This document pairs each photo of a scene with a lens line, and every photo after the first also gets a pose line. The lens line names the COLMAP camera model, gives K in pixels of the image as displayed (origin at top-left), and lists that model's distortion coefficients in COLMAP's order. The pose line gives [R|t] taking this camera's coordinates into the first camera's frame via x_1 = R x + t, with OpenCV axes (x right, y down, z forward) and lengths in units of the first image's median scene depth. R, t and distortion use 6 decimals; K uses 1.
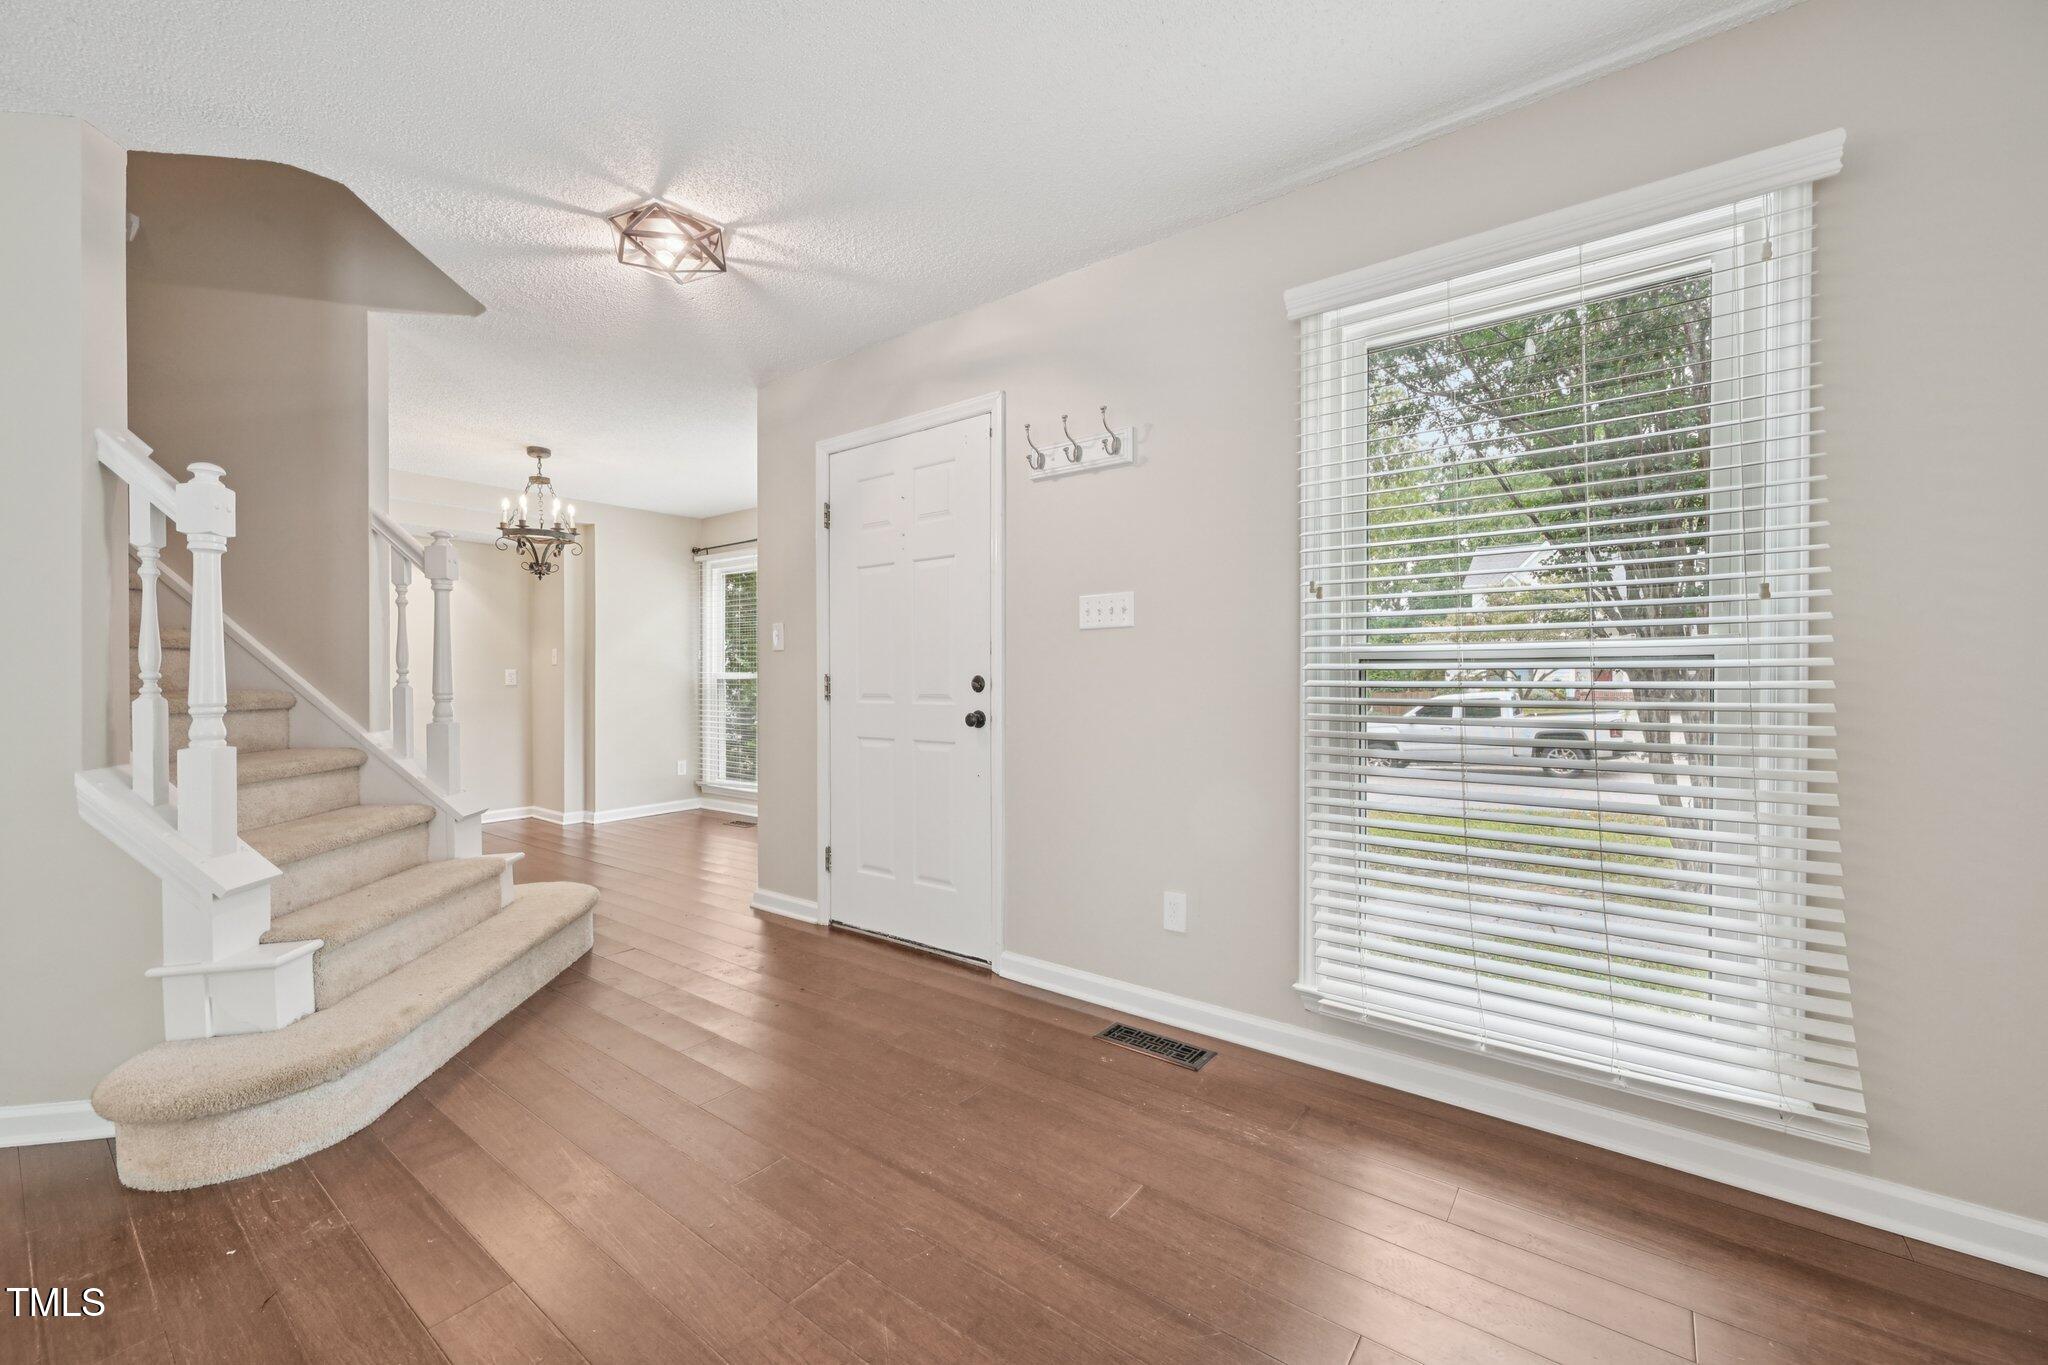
lens RADIAL K [[799.9, 0, 1025.3], [0, 799.9, 683.2], [0, 0, 1]] dist [0.001536, 0.000610]
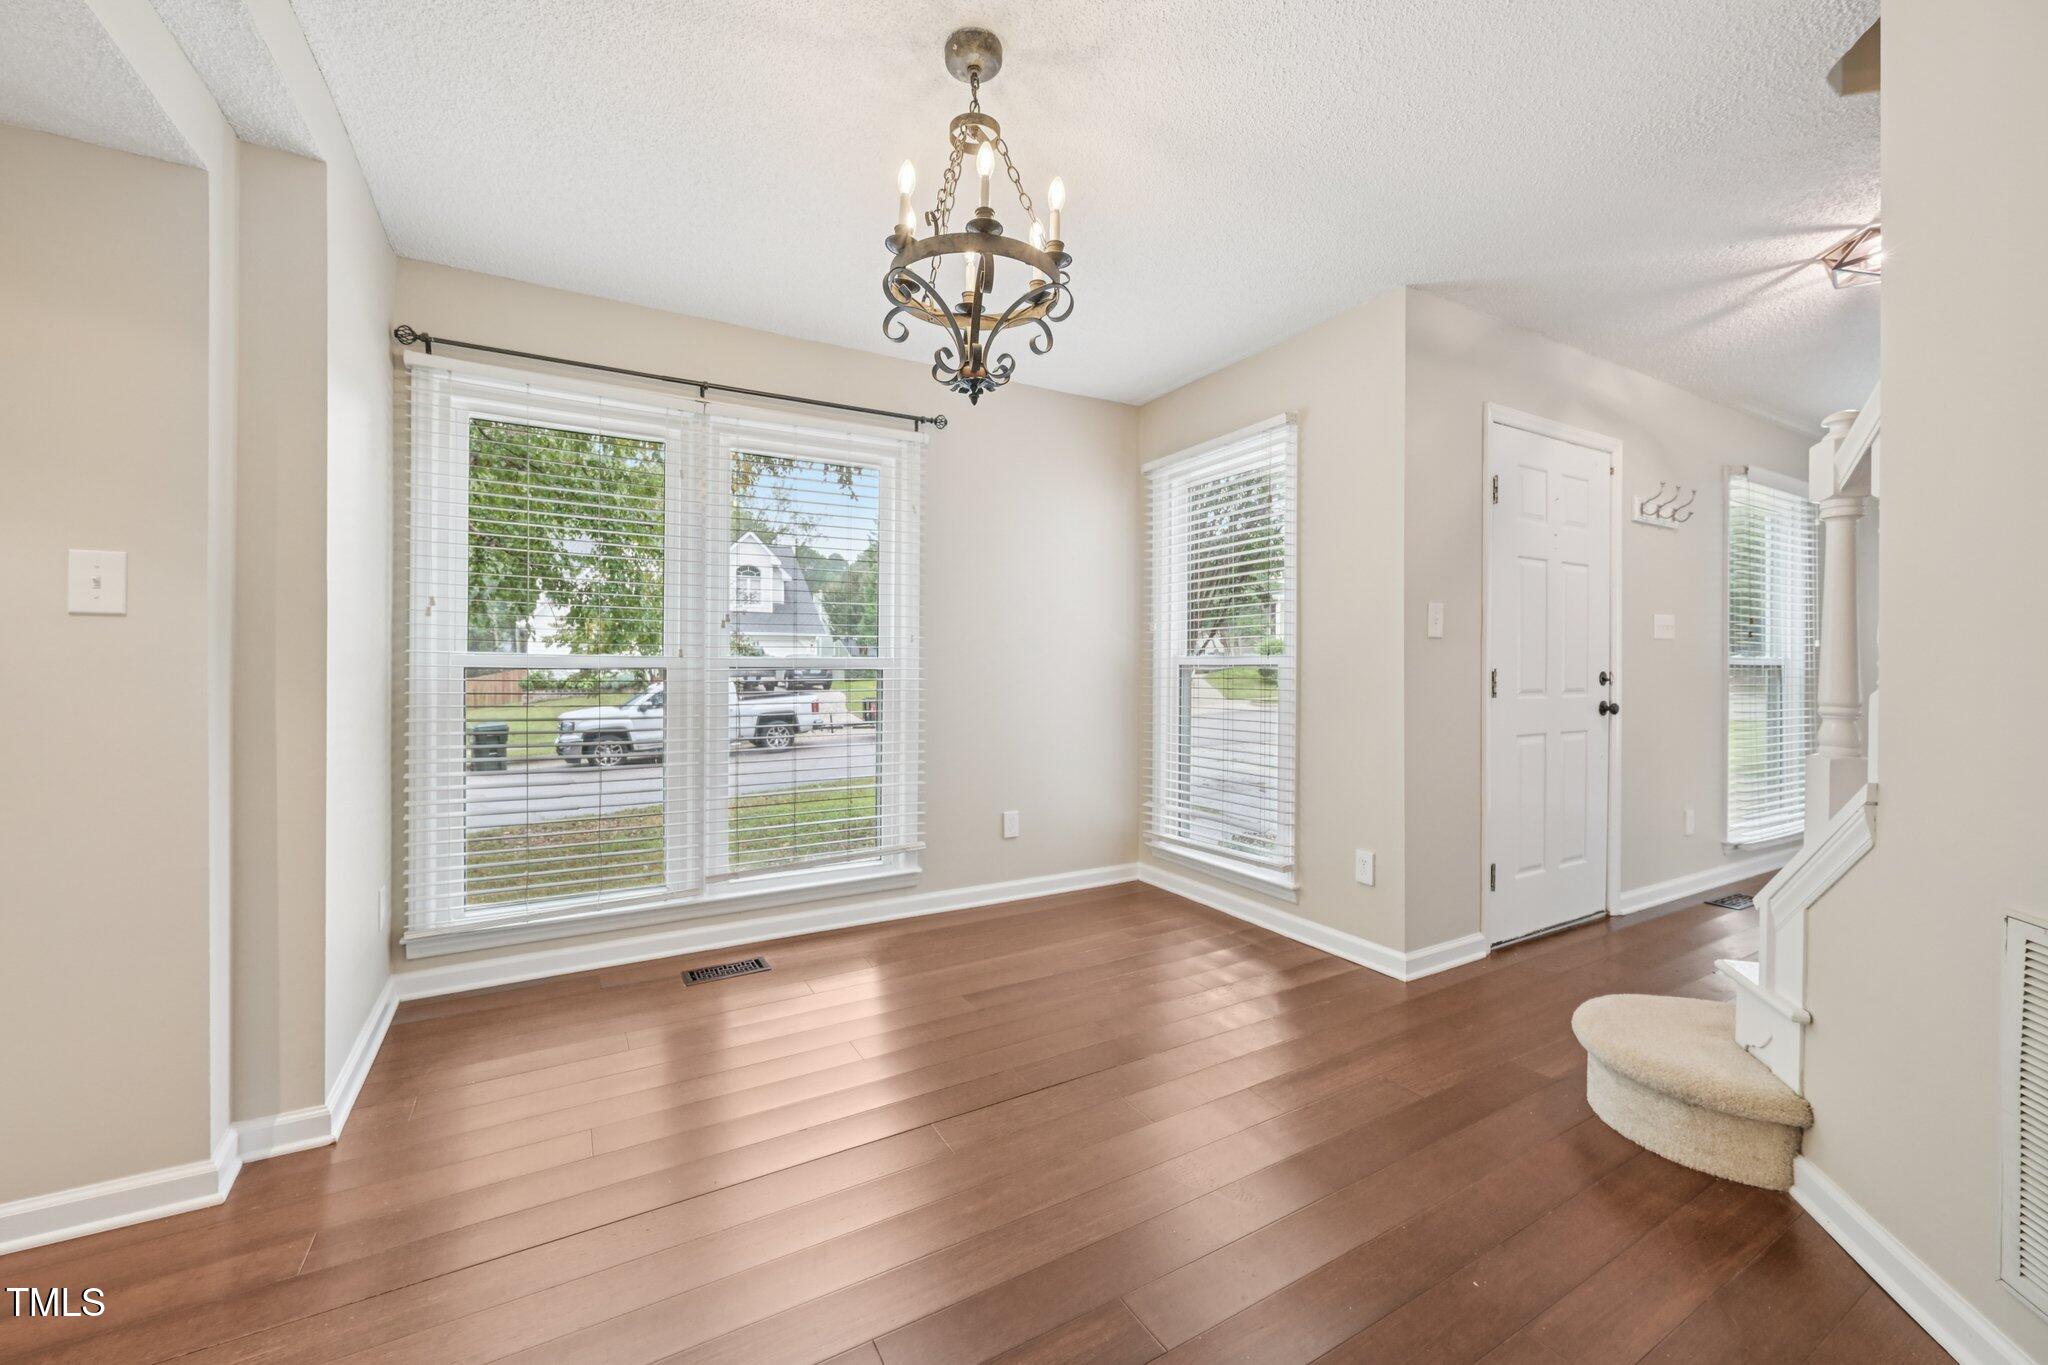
lens RADIAL K [[799.9, 0, 1018.8], [0, 799.9, 670.2], [0, 0, 1]] dist [0.001536, 0.000610]
pose [[0.380944, 0.002256, 0.924595, -1.468822], [0.002587, 0.999991, -0.003506, -0.008803], [-0.924594, 0.003728, 0.380935, 1.328226]]
